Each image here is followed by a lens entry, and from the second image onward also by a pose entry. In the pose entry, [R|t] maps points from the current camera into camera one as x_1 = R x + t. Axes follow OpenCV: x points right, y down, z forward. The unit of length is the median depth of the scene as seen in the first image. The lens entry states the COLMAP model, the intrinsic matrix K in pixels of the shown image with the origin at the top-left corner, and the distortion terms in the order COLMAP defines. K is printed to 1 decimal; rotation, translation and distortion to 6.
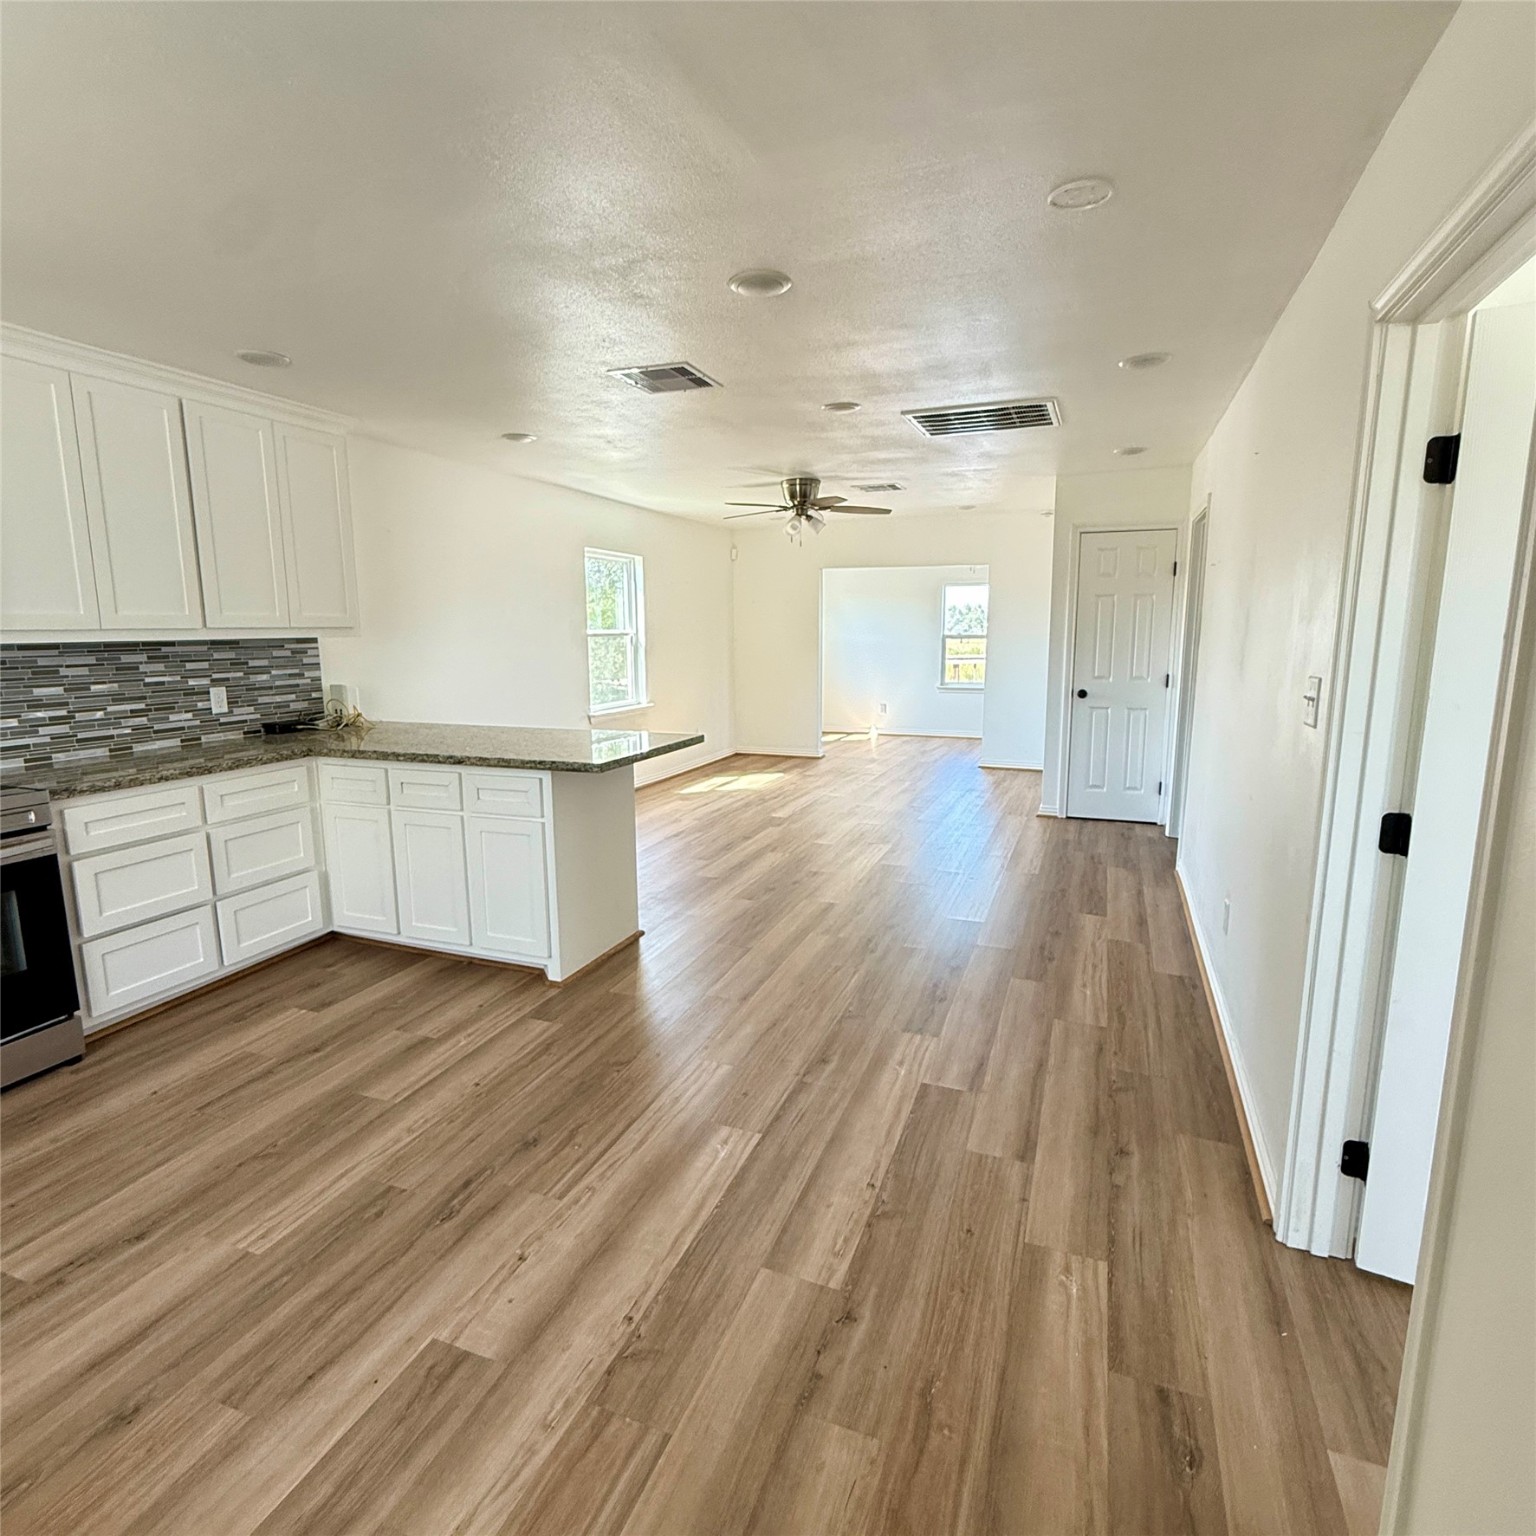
lens RADIAL K [[819.6, 0, 768.5], [0, 819.6, 758.4], [0, 0, 1]] dist [-0.004454, 0.001821]
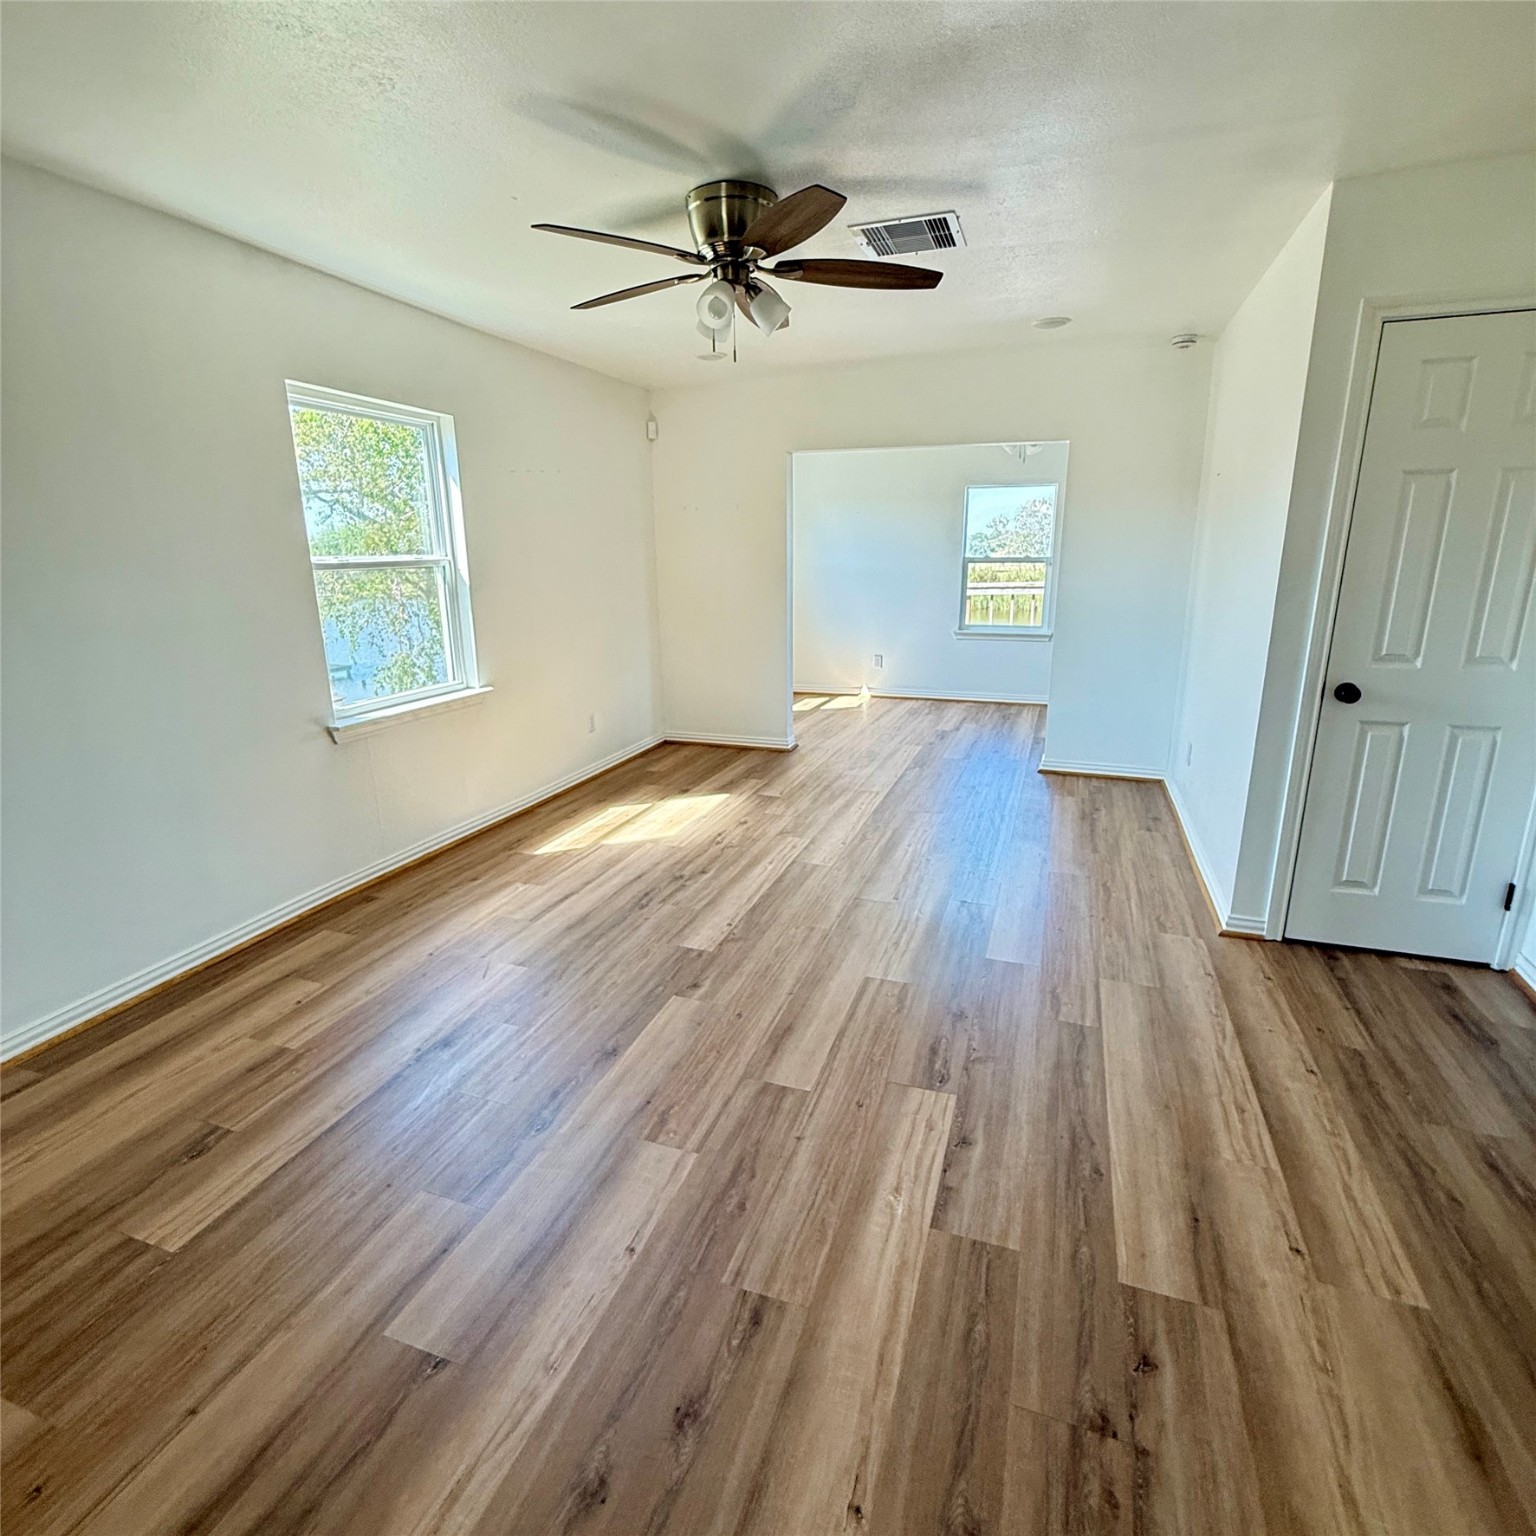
lens RADIAL K [[819.6, 0, 768.5], [0, 819.6, 758.4], [0, 0, 1]] dist [-0.004454, 0.001821]
pose [[0.999547, -0.011698, 0.027733, 0.069809], [0.009056, 0.995576, 0.093524, -0.142605], [-0.028704, -0.093231, 0.995231, 0.883651]]
